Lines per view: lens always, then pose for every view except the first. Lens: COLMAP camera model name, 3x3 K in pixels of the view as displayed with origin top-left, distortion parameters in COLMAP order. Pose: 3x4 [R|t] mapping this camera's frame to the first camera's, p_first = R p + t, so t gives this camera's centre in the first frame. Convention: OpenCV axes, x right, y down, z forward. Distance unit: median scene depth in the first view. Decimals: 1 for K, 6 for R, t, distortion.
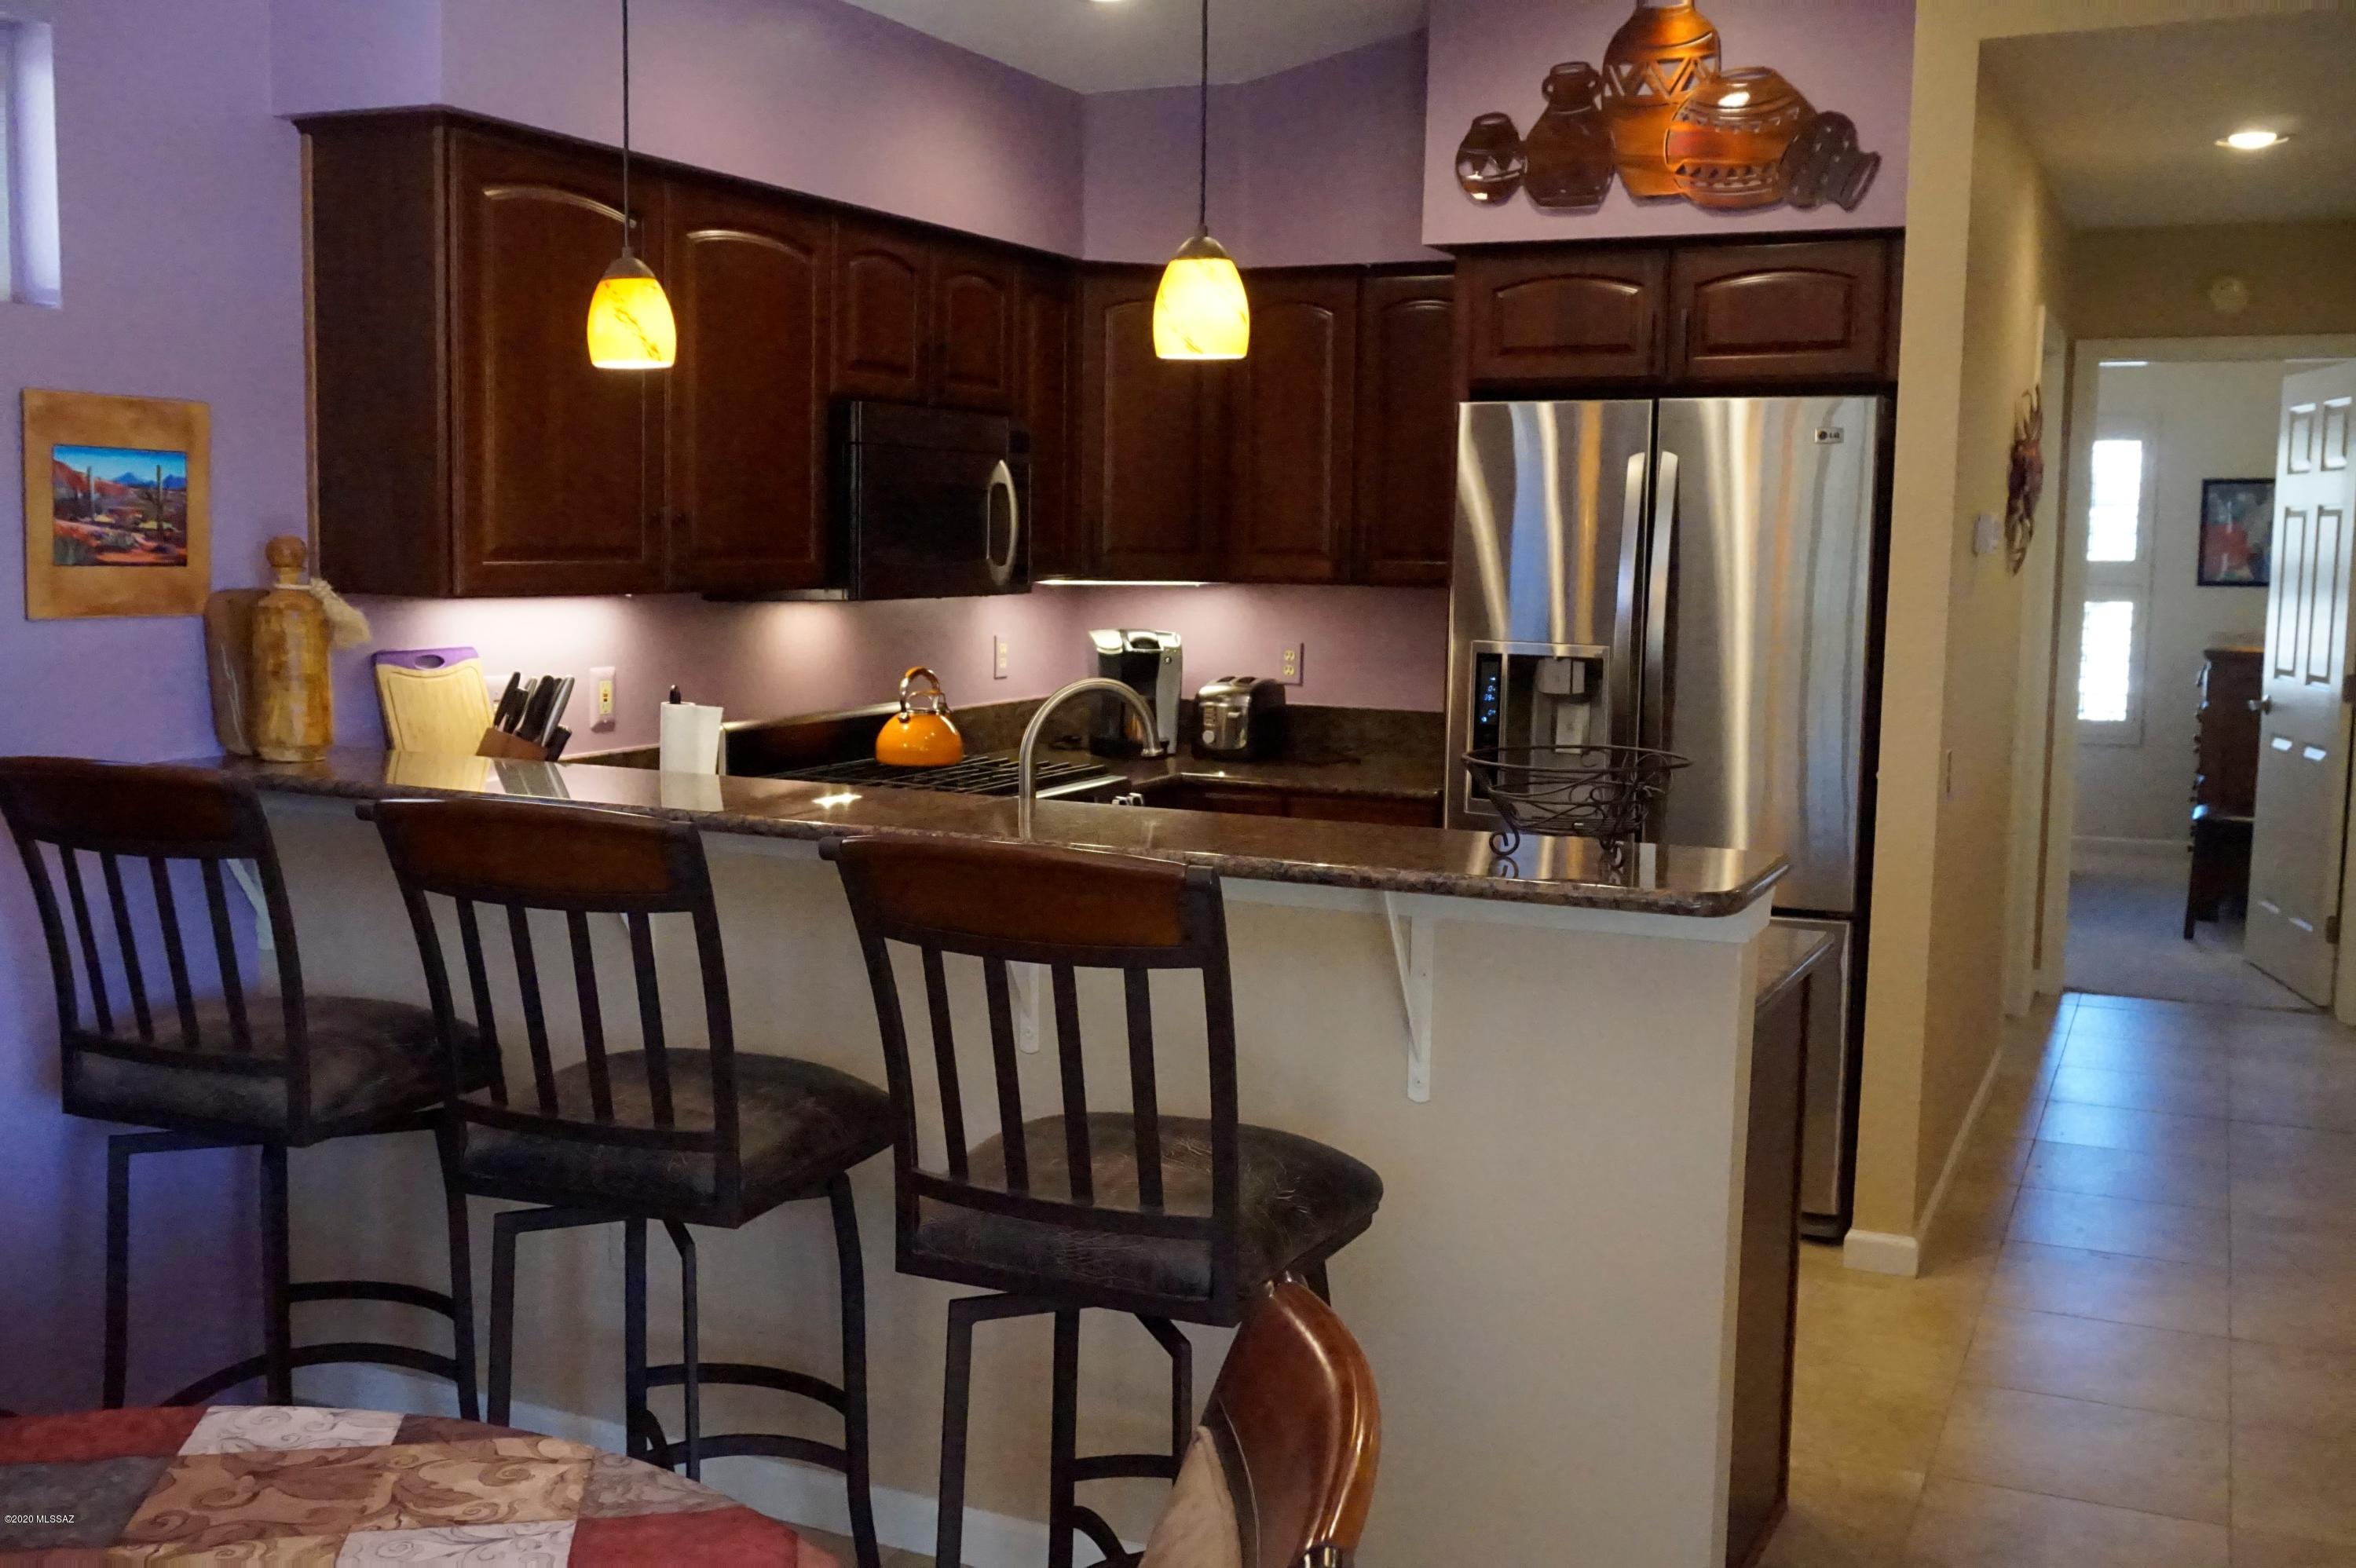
lens RADIAL K [[2233.3, 0, 1171.4], [0, 2233.3, 783.6], [0, 0, 1]] dist [-0.016072, 0.000000]
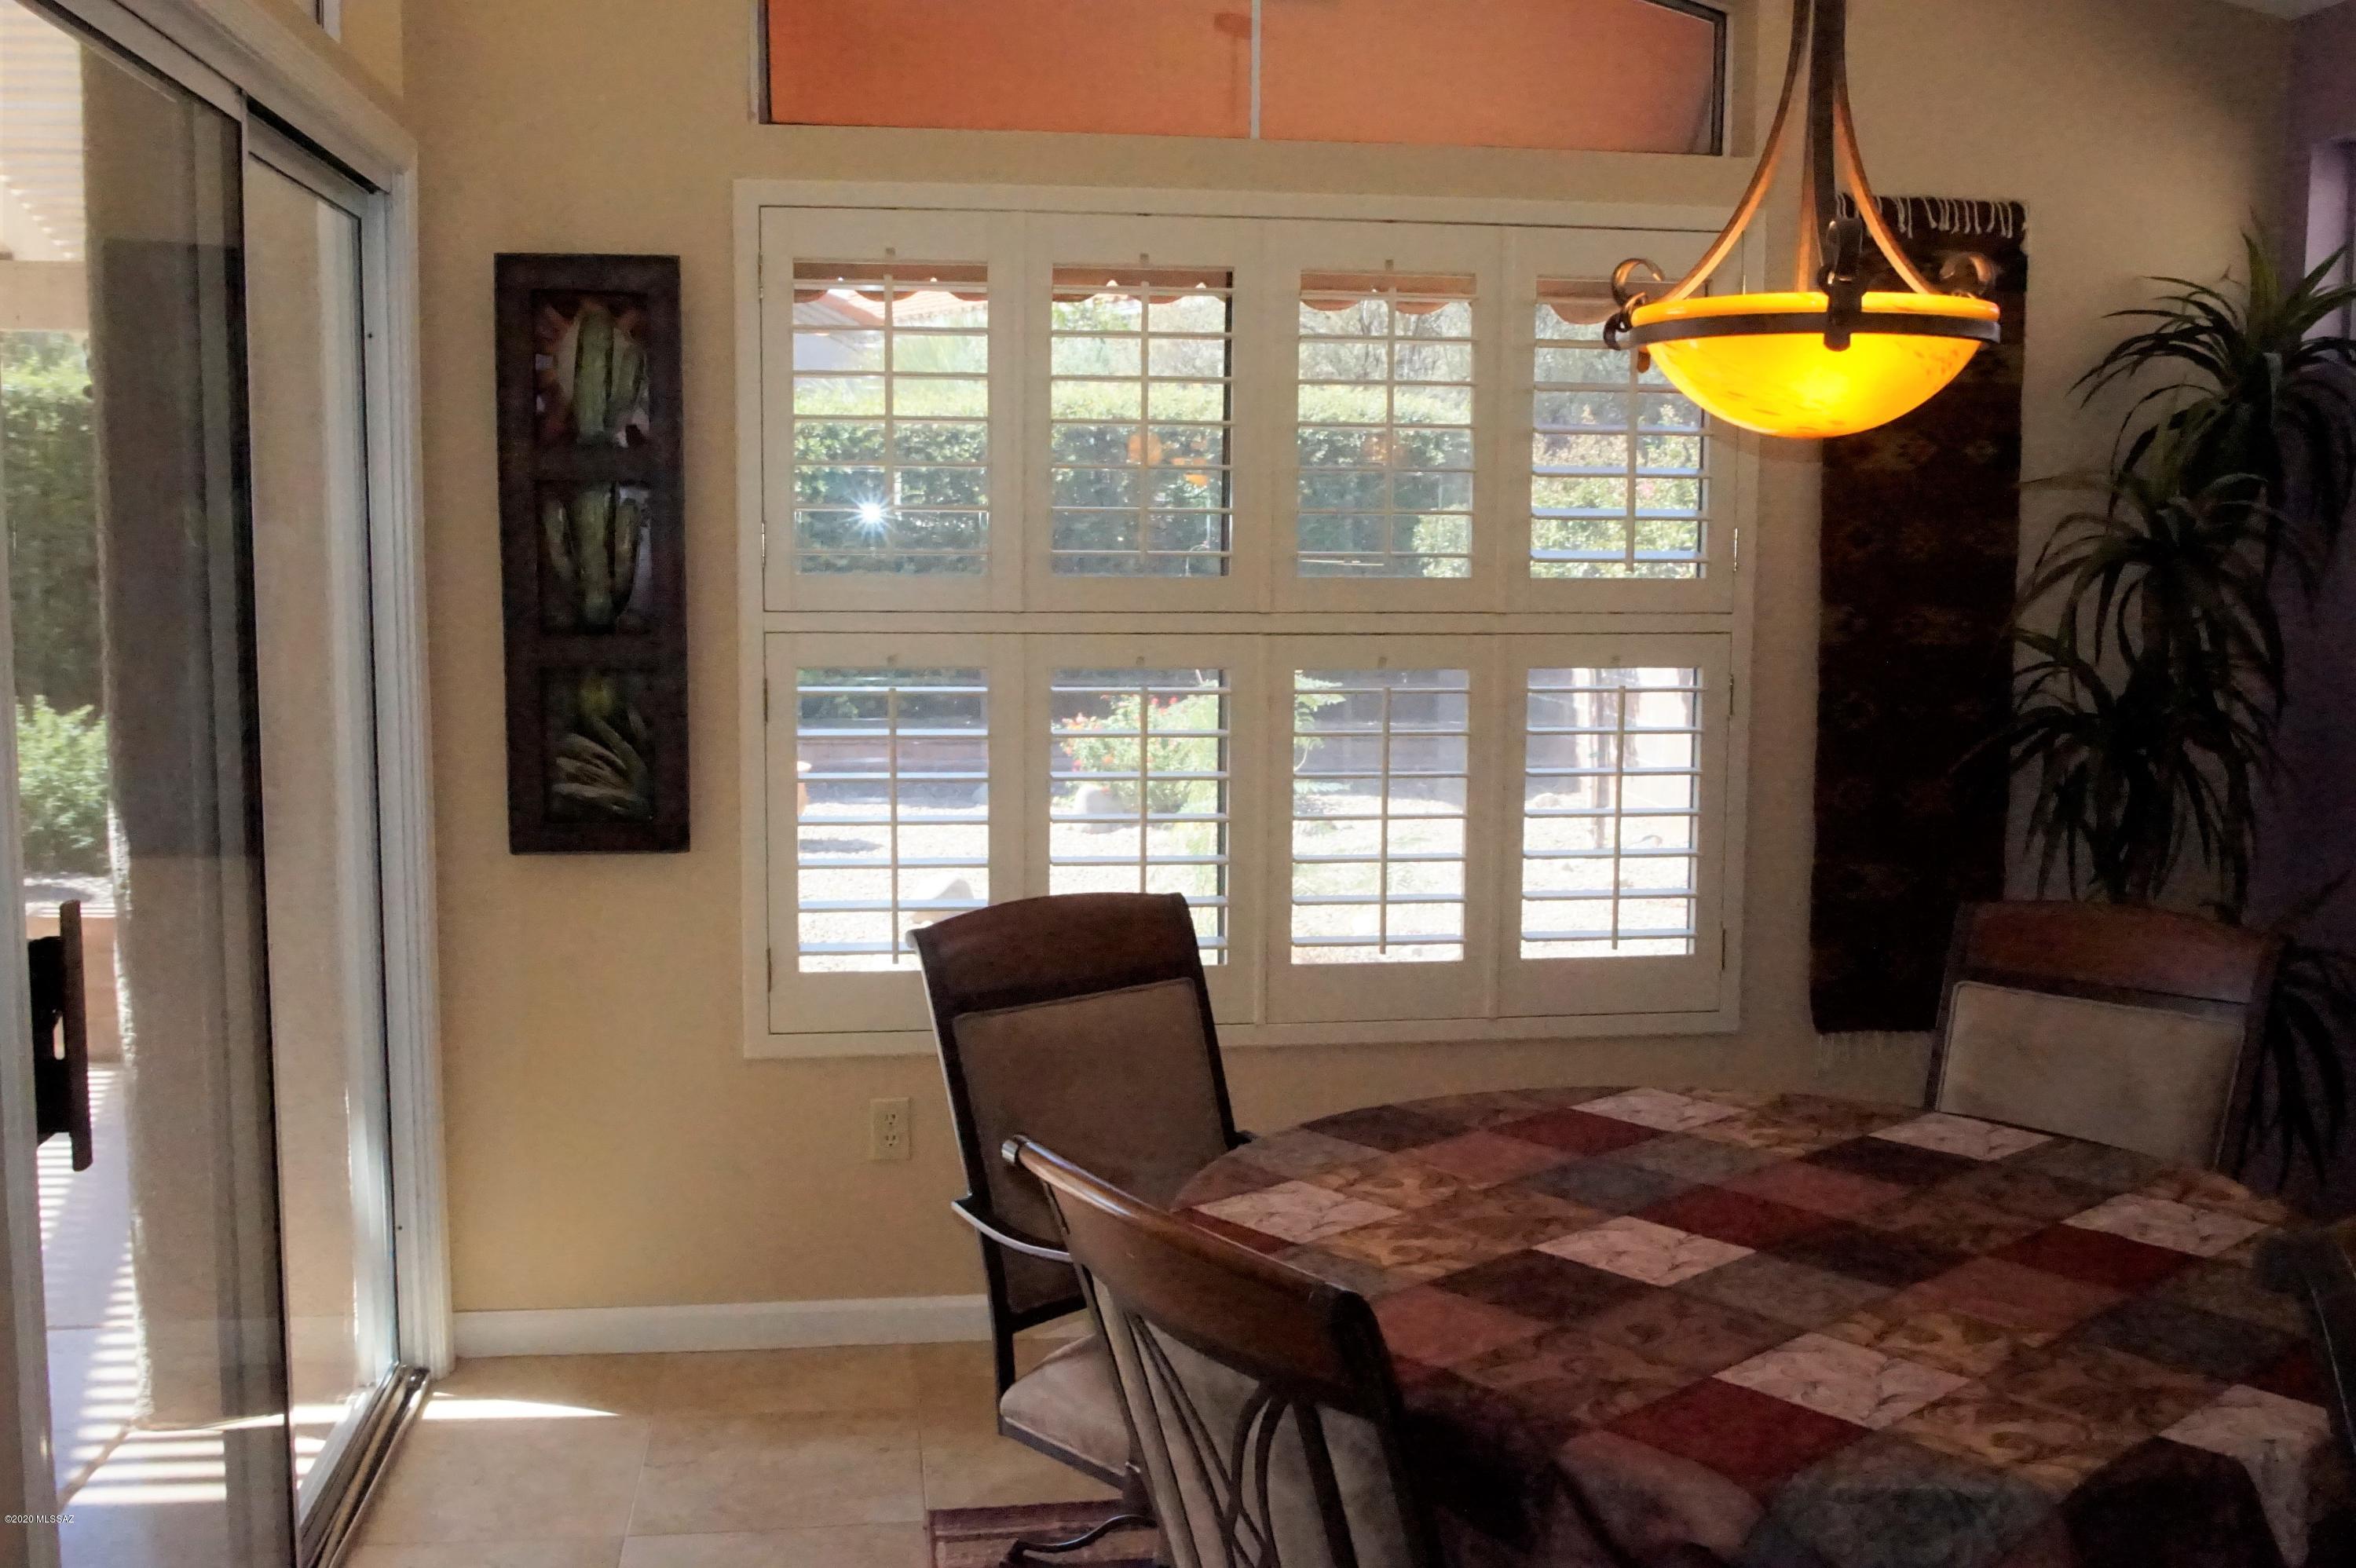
lens RADIAL K [[2233.3, 0, 1185.5], [0, 2233.3, 775.6], [0, 0, 1]] dist [-0.016072, 0.000000]
pose [[-0.835800, 0.038683, -0.547670, 0.279728], [-0.081087, 0.977879, 0.192817, -0.078346], [0.543013, 0.205565, -0.814174, 0.753577]]
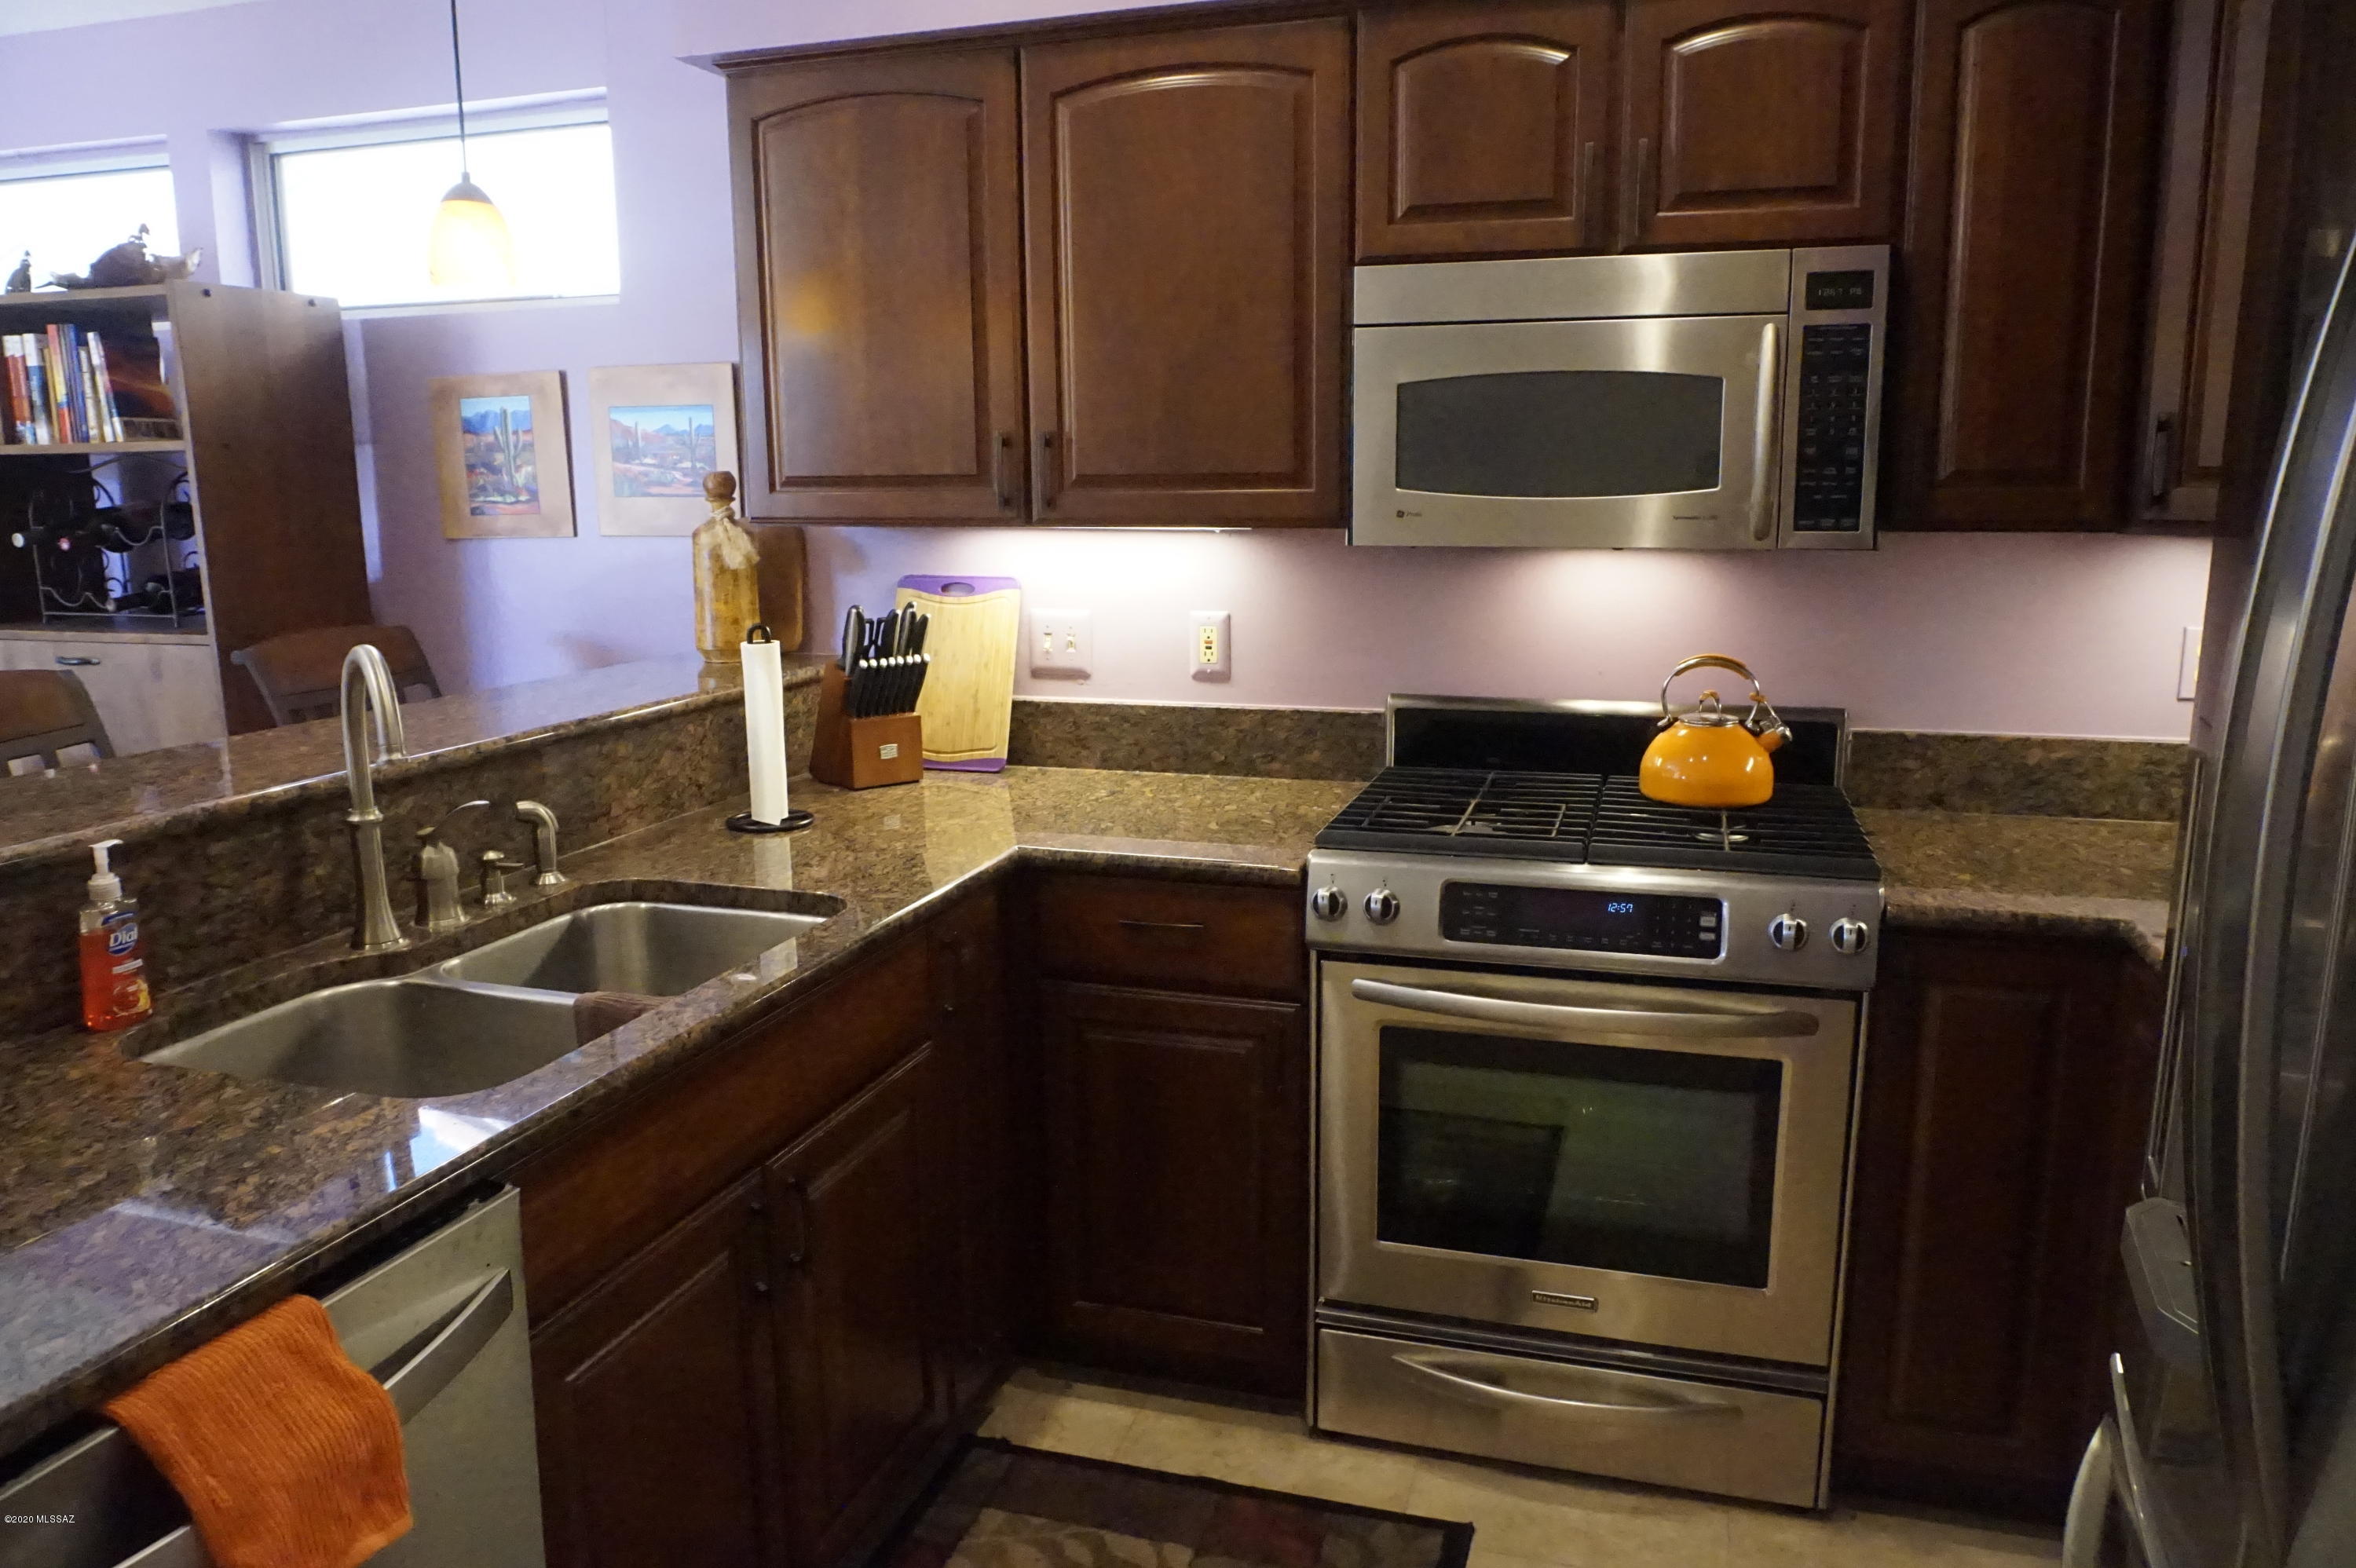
lens RADIAL K [[1596.3, 0, 1177.2], [0, 1596.3, 778.0], [0, 0, 1]] dist [-0.044381, 0.015956]
pose [[0.129047, 0.167494, -0.977391, 0.486039], [-0.100960, 0.982730, 0.155079, -0.106176], [0.986486, 0.078665, 0.143728, 1.129245]]
